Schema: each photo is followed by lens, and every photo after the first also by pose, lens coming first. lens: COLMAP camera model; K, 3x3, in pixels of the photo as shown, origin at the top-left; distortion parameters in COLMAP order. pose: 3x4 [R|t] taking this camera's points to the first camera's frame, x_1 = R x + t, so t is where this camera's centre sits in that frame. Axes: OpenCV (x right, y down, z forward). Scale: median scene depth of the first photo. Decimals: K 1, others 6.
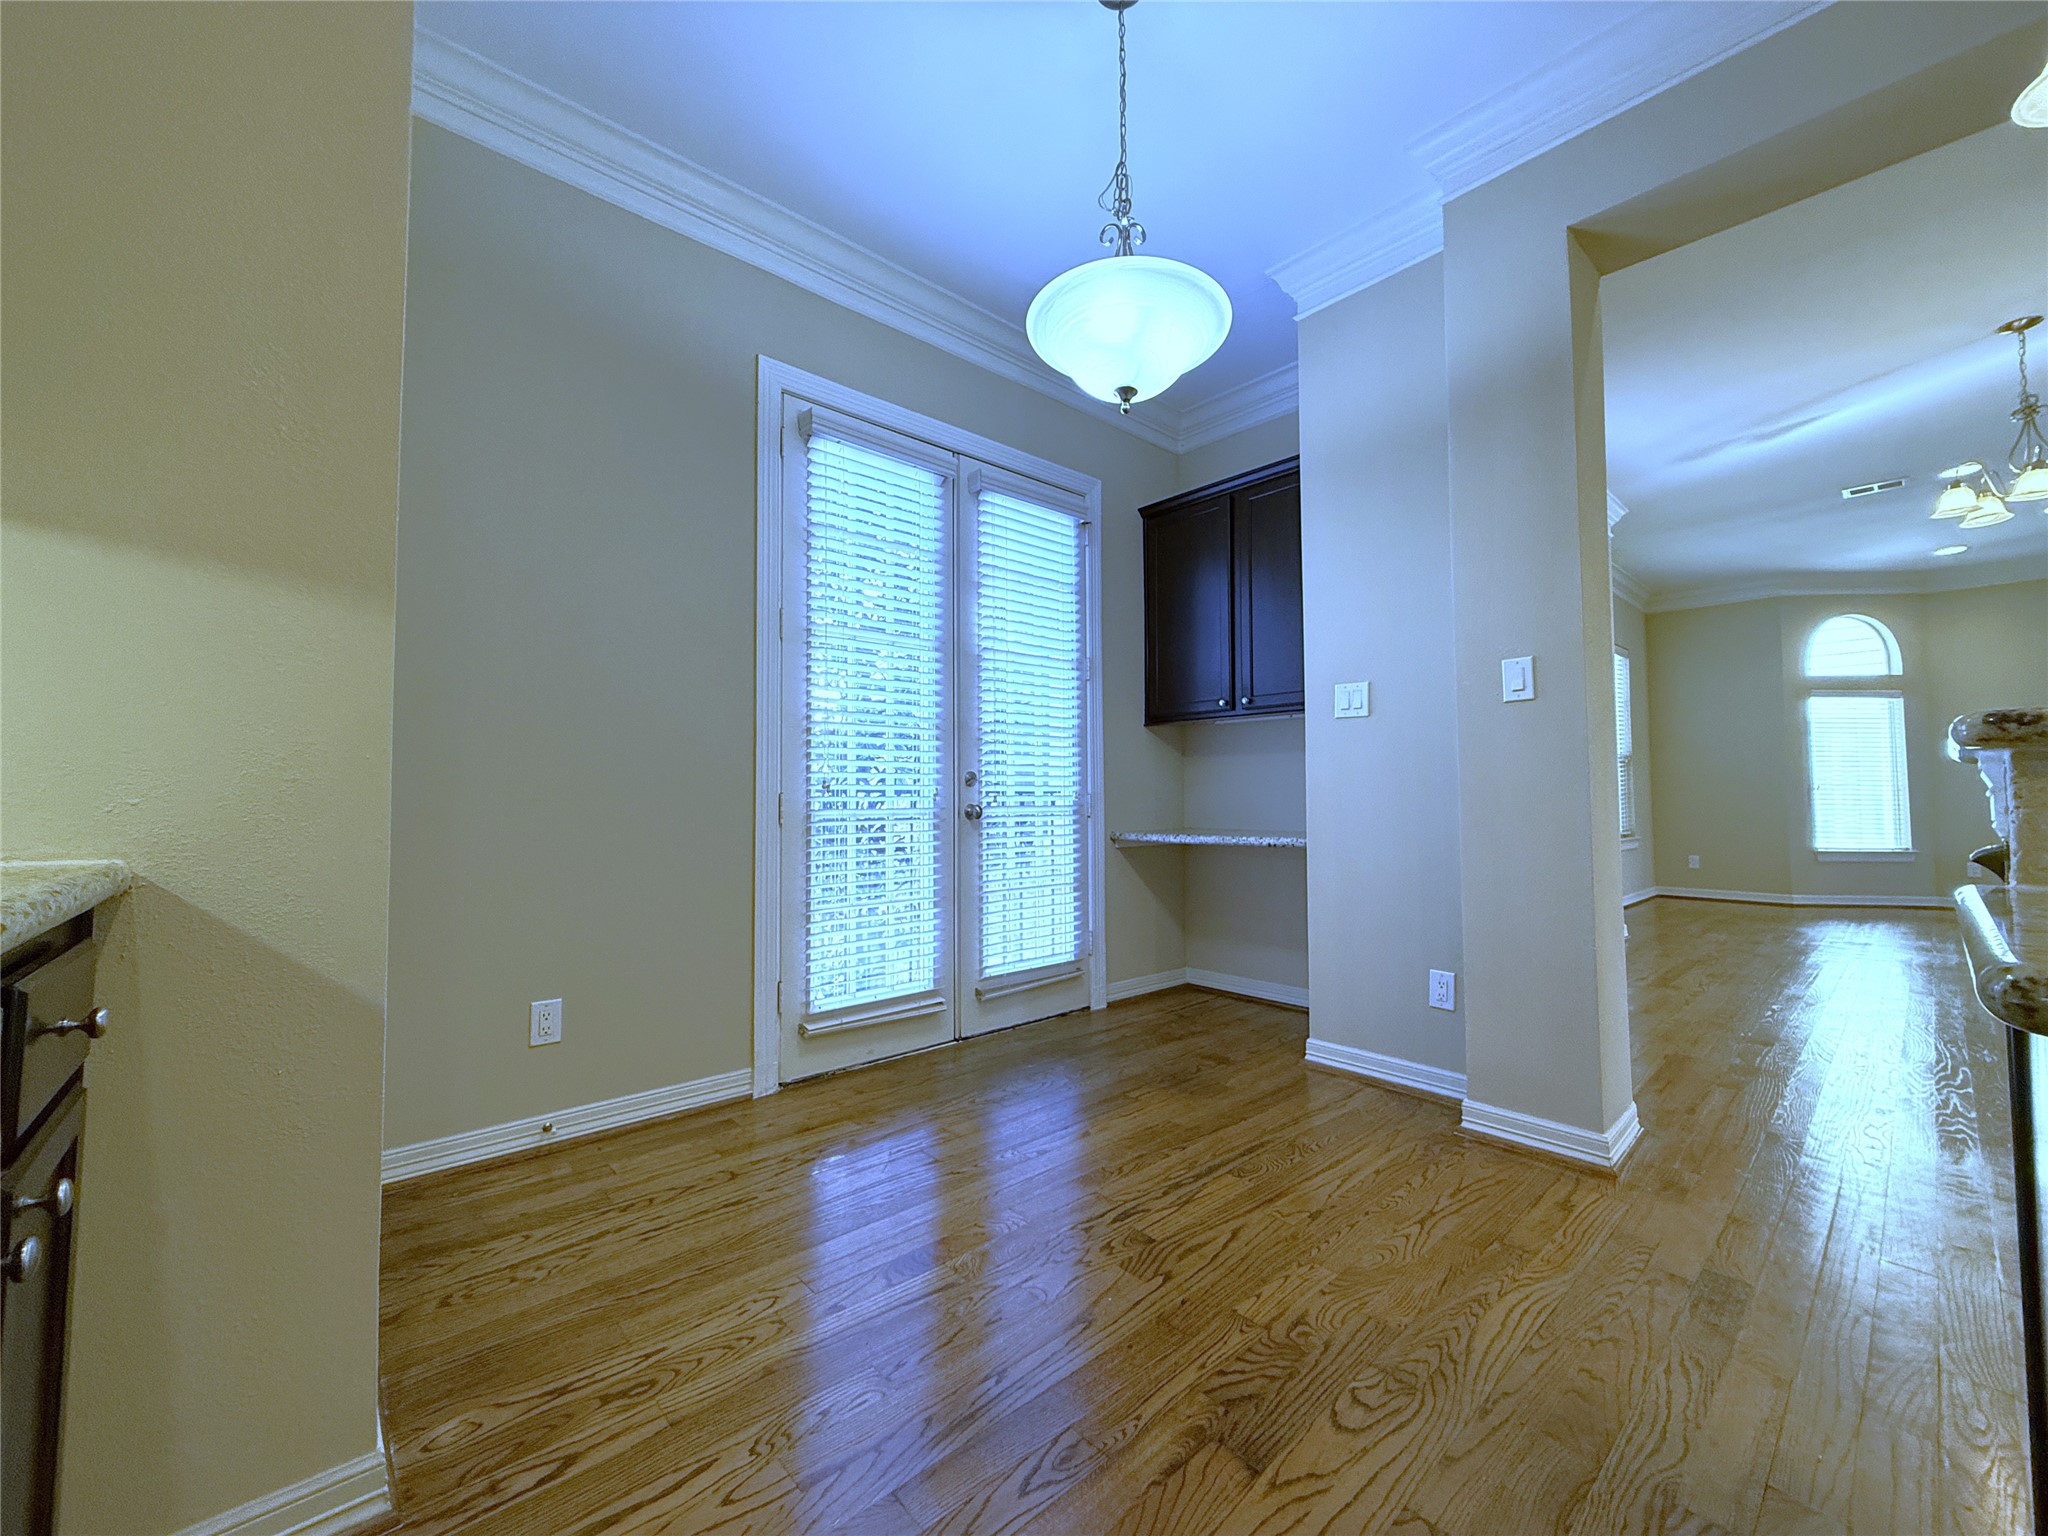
lens RADIAL K [[816.3, 0, 1020.1], [0, 816.3, 775.9], [0, 0, 1]] dist [-0.001122, 0.000217]
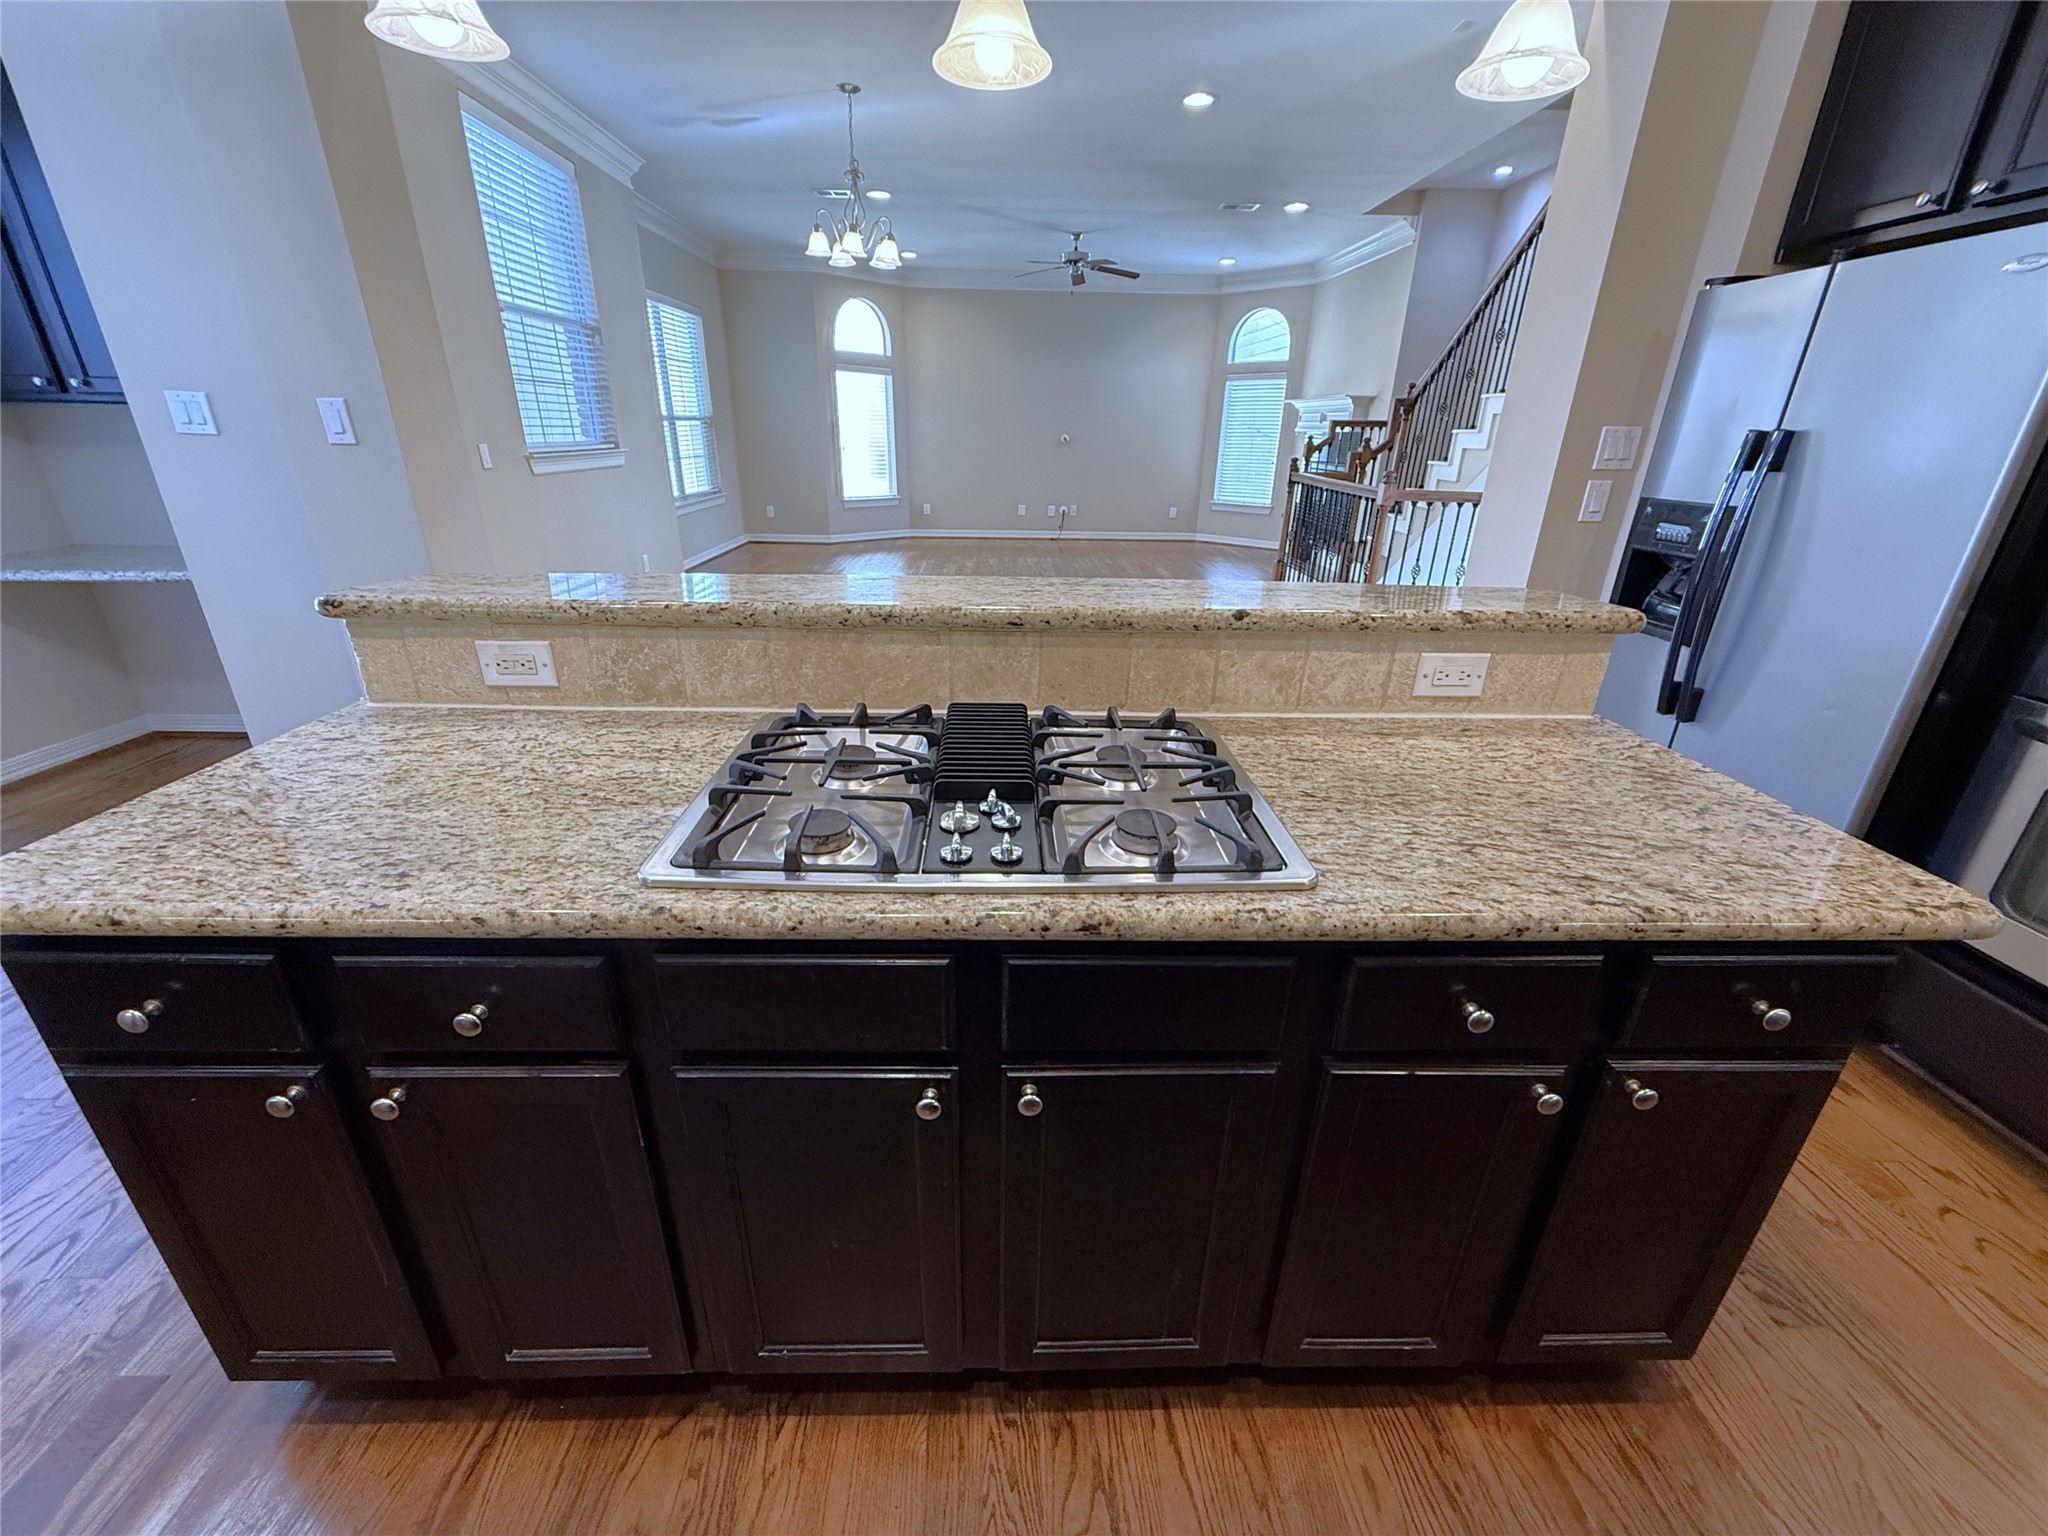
lens RADIAL K [[816.3, 0, 1022.2], [0, 816.3, 771.6], [0, 0, 1]] dist [-0.001122, 0.000217]
pose [[0.643290, -0.281821, 0.711867, 0.096328], [-0.044985, 0.914269, 0.402602, -0.051205], [-0.764299, -0.291013, 0.575463, -0.110499]]
